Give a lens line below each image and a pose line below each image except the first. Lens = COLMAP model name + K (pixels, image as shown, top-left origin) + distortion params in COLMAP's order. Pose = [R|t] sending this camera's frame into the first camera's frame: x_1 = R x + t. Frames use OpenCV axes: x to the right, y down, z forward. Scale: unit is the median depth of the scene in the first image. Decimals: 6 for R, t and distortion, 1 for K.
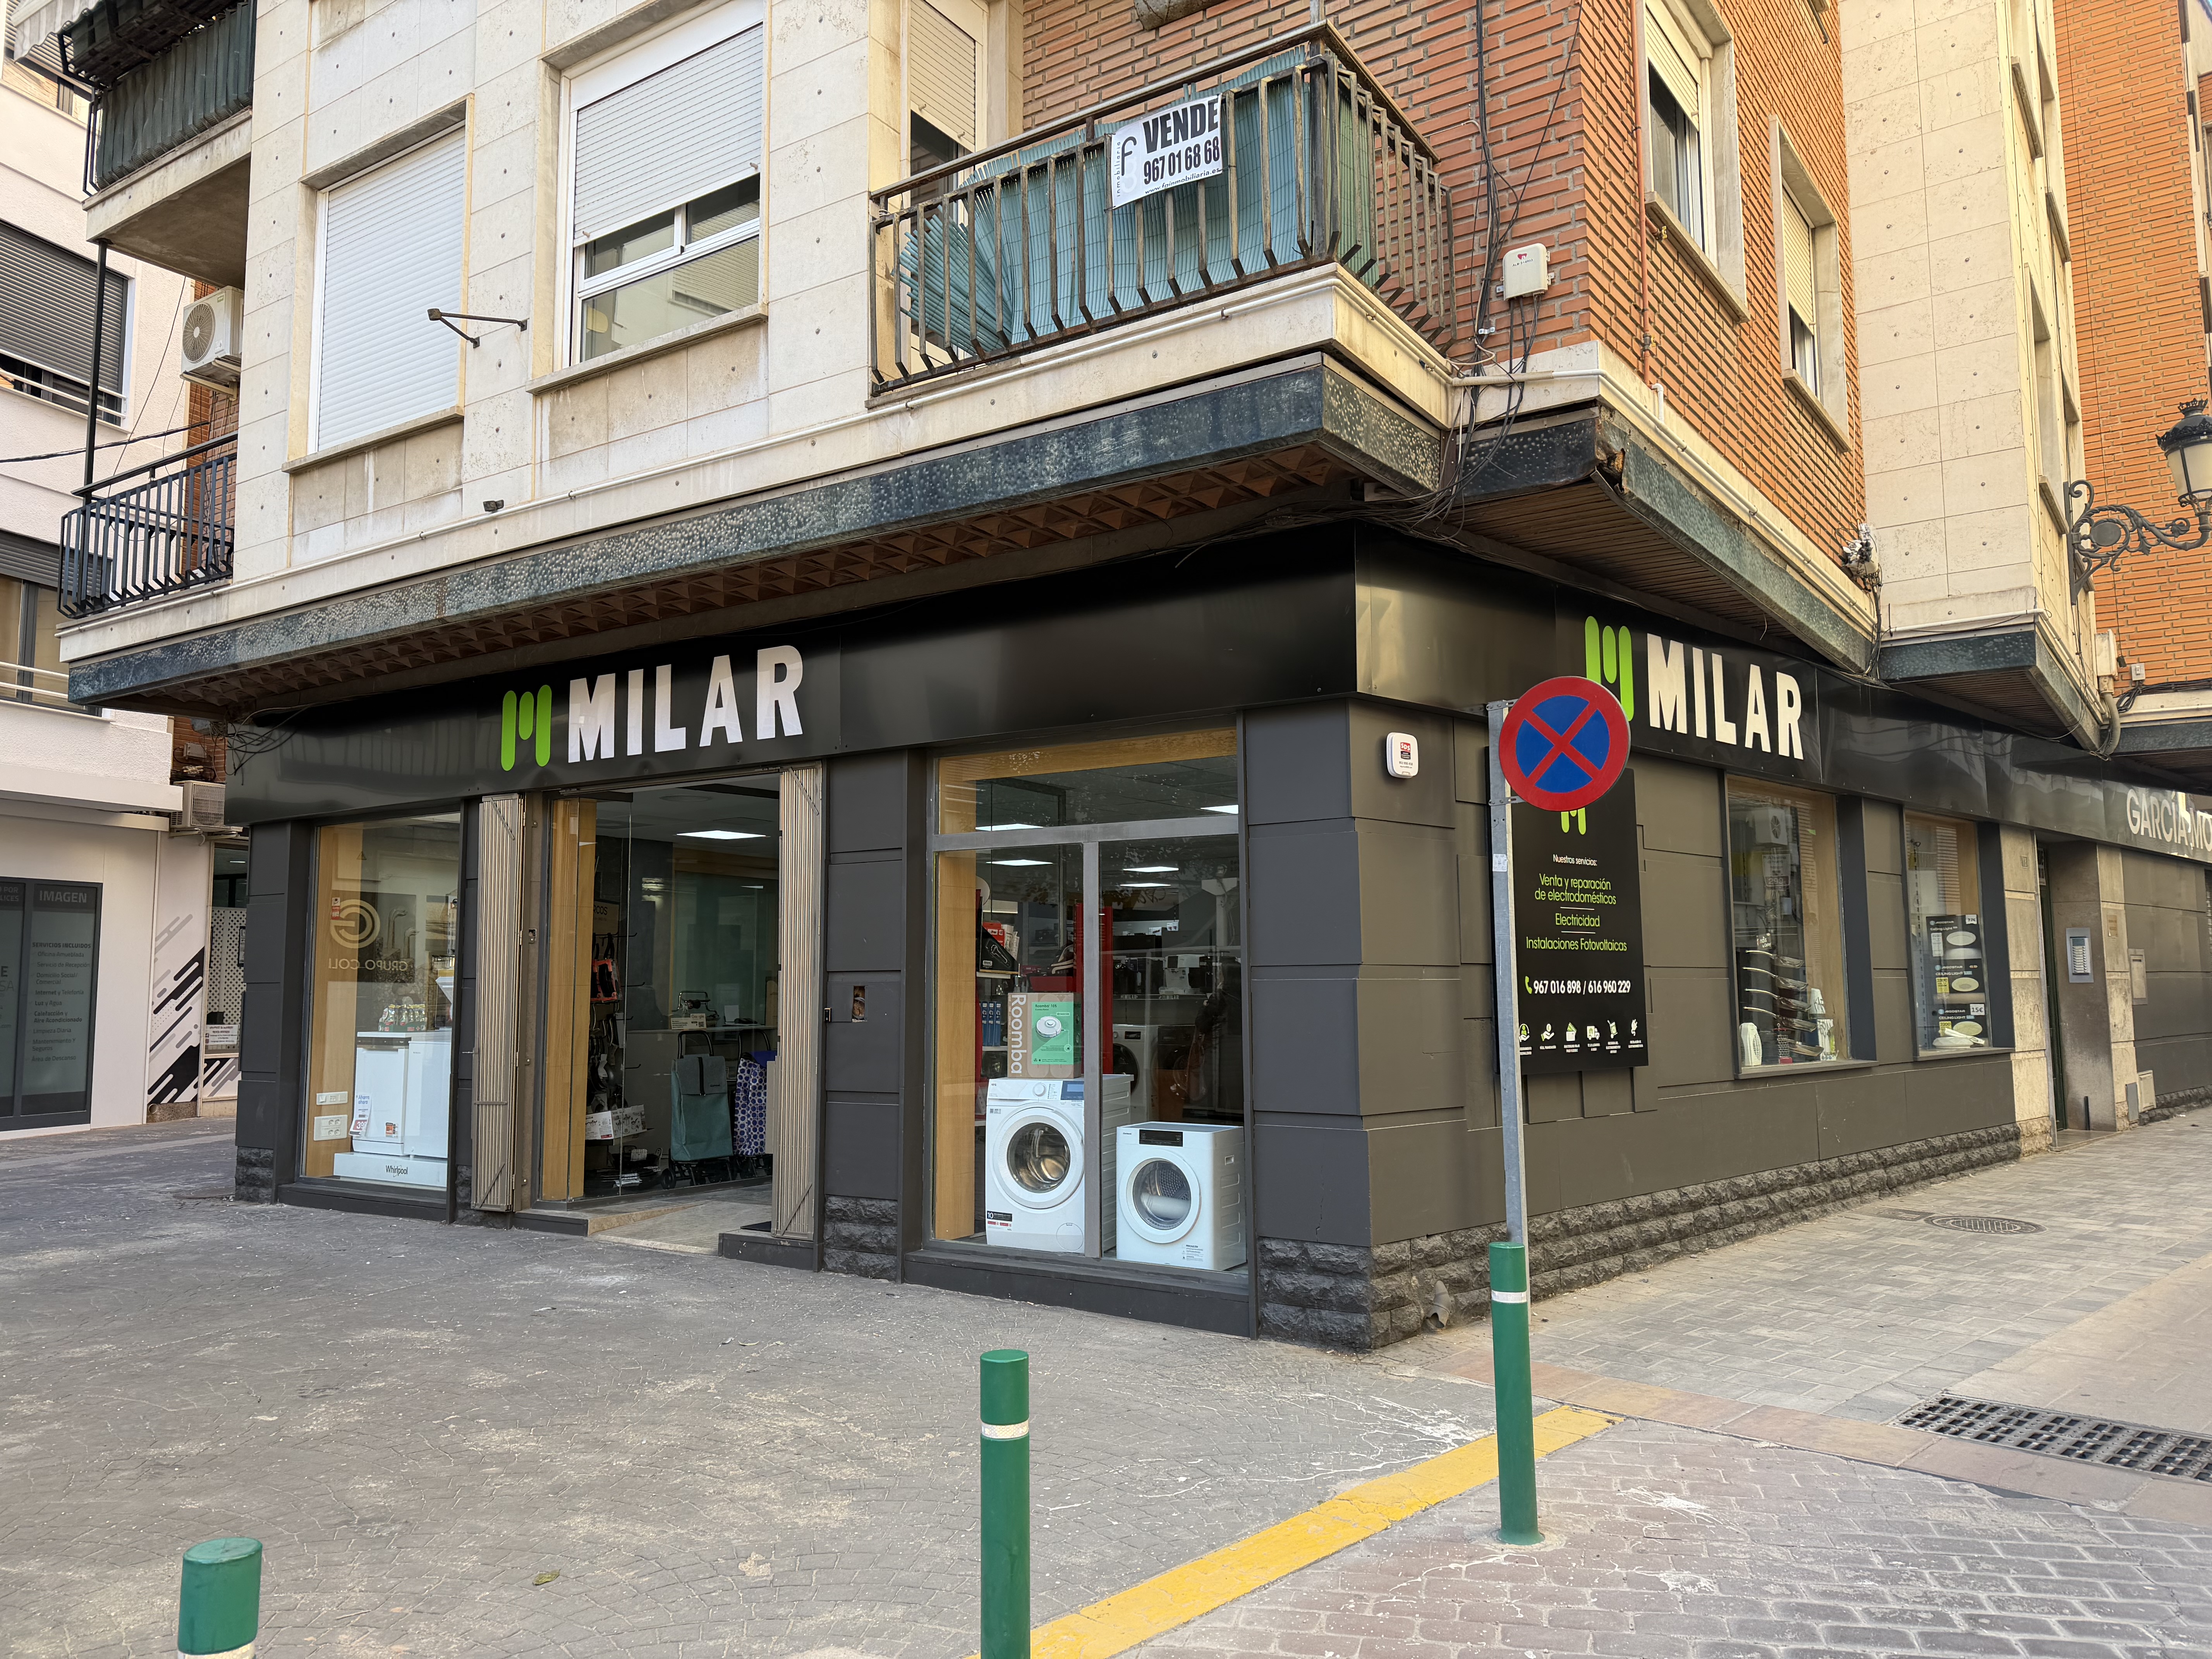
lens RADIAL K [[1521.3, 0, 1094.4], [0, 1521.3, 833.4], [0, 0, 1]] dist [0.058991, -0.062297]
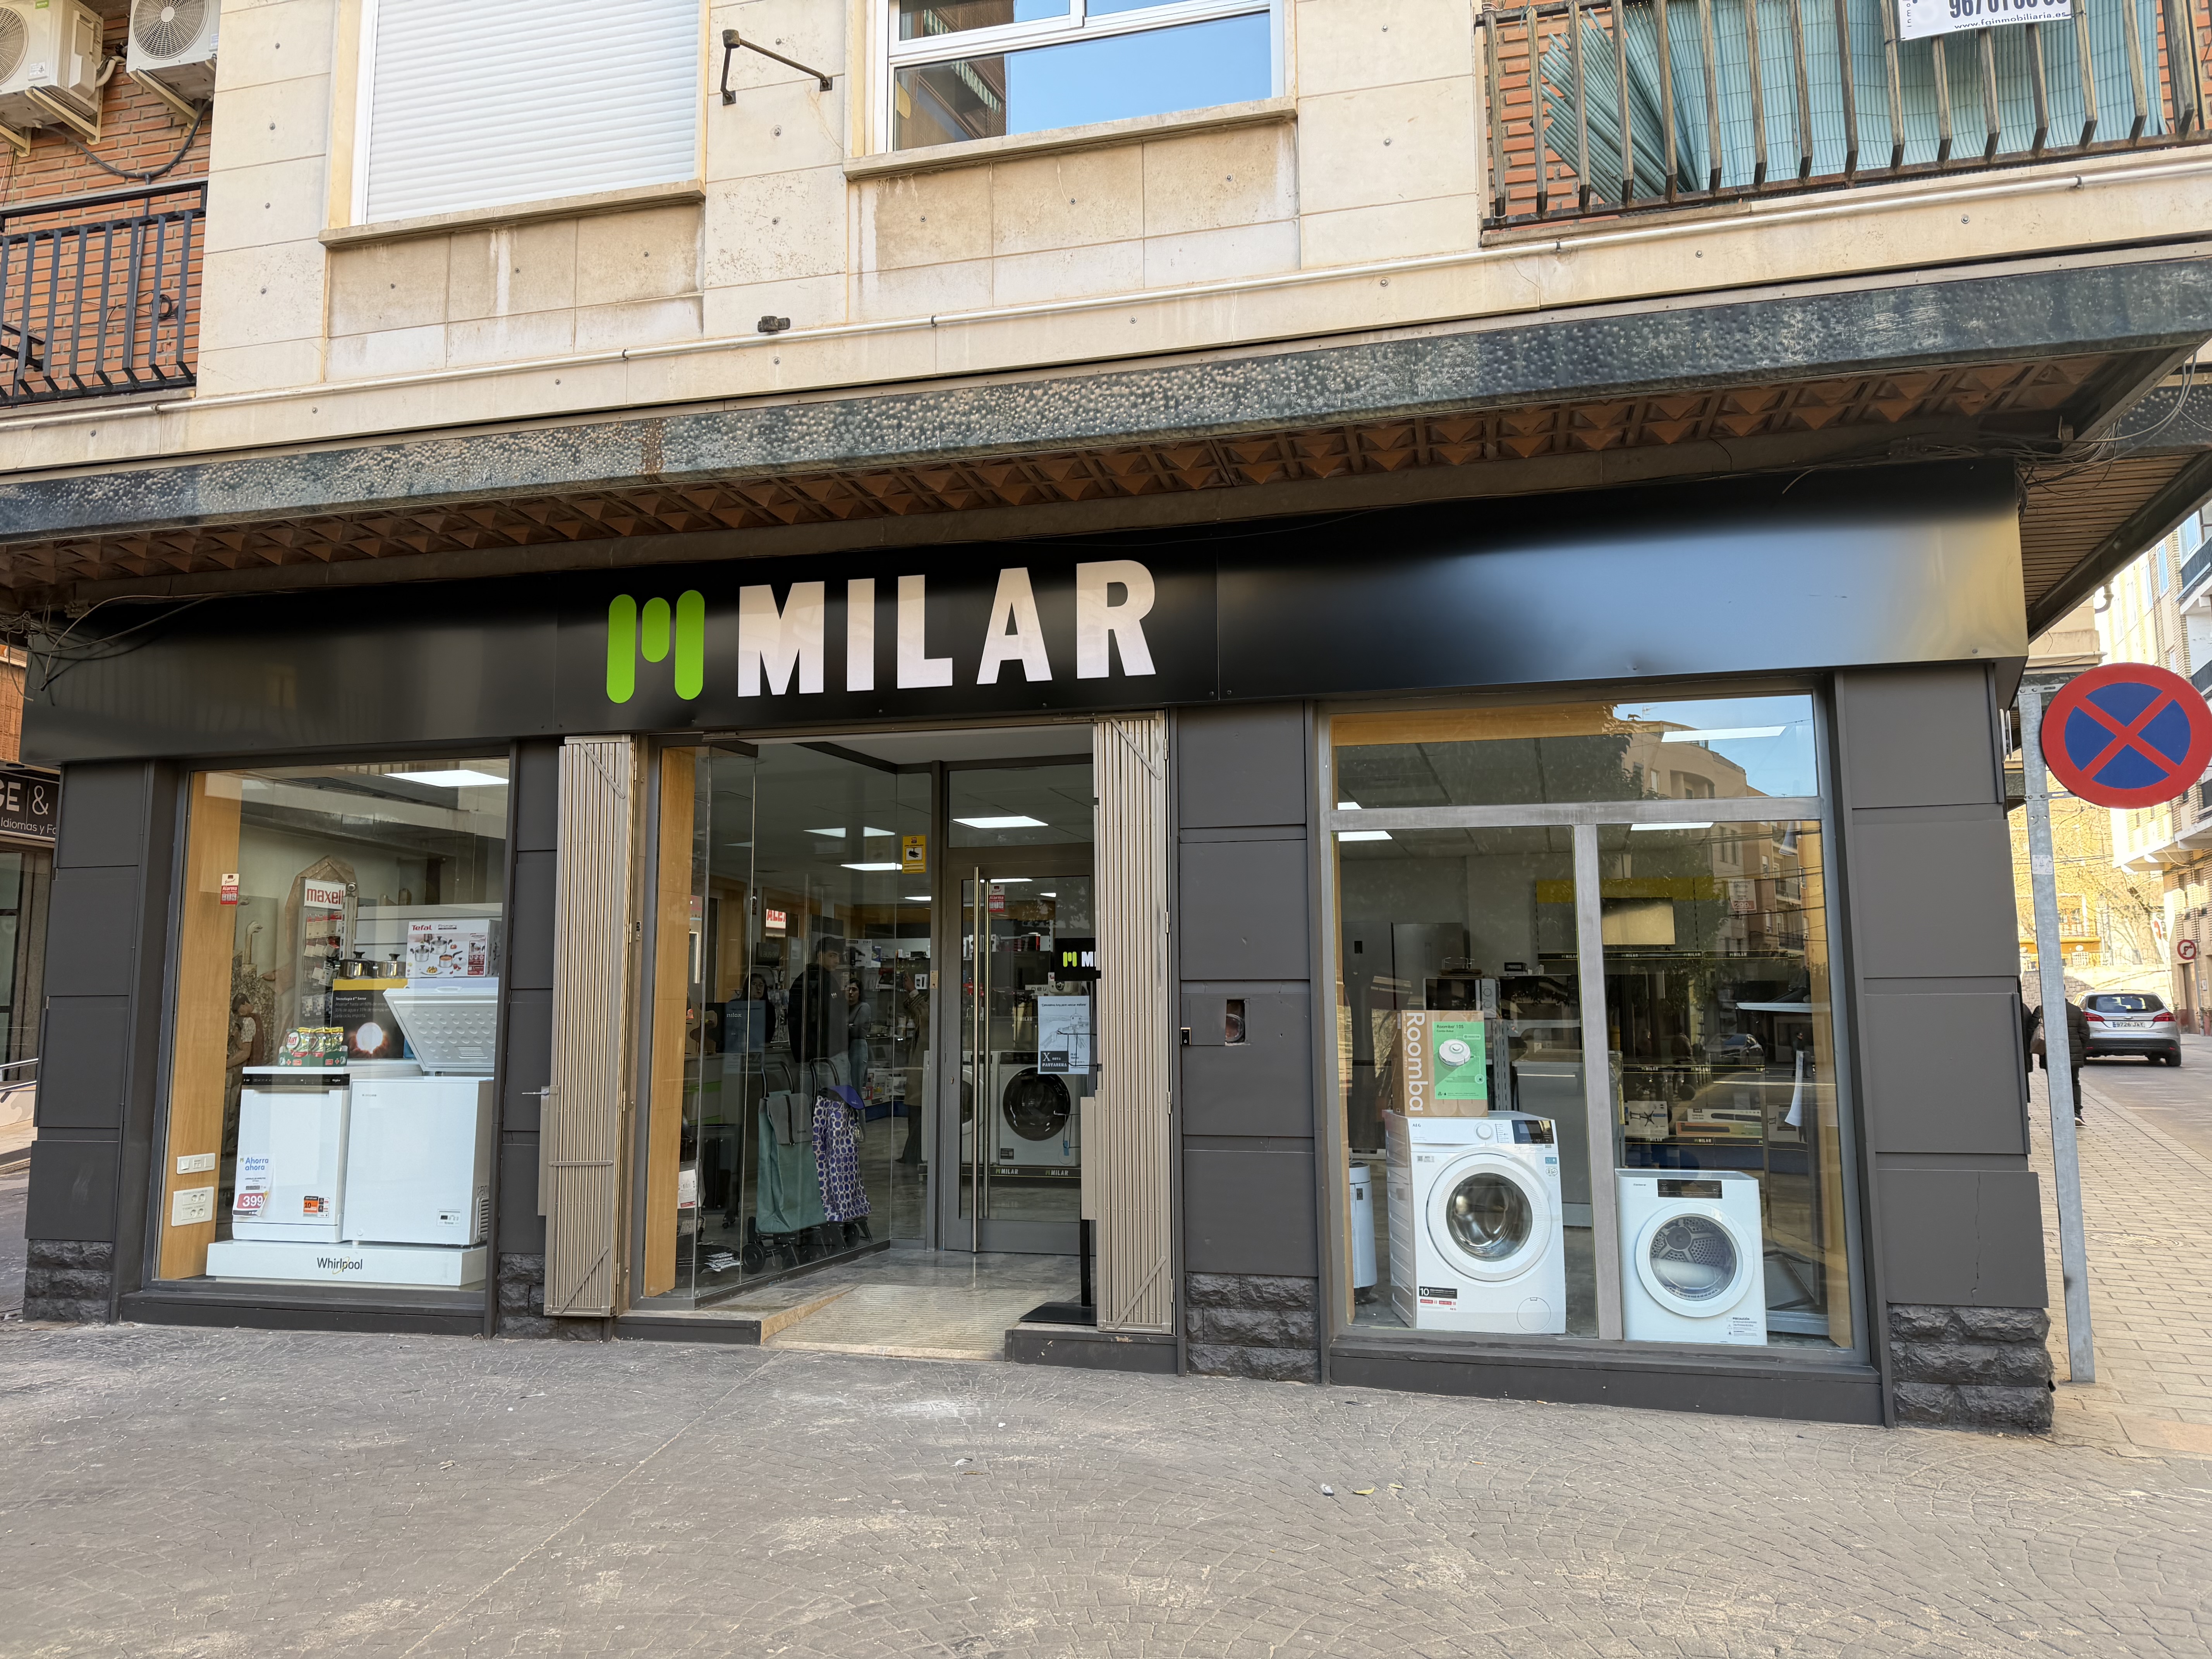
lens RADIAL K [[1521.3, 0, 986.4], [0, 1521.3, 825.3], [0, 0, 1]] dist [0.058991, -0.062297]
pose [[0.943092, 0.047837, 0.329074, -0.529937], [-0.036639, 0.998522, -0.040150, 0.046716], [-0.330508, 0.025808, 0.943450, 0.301784]]
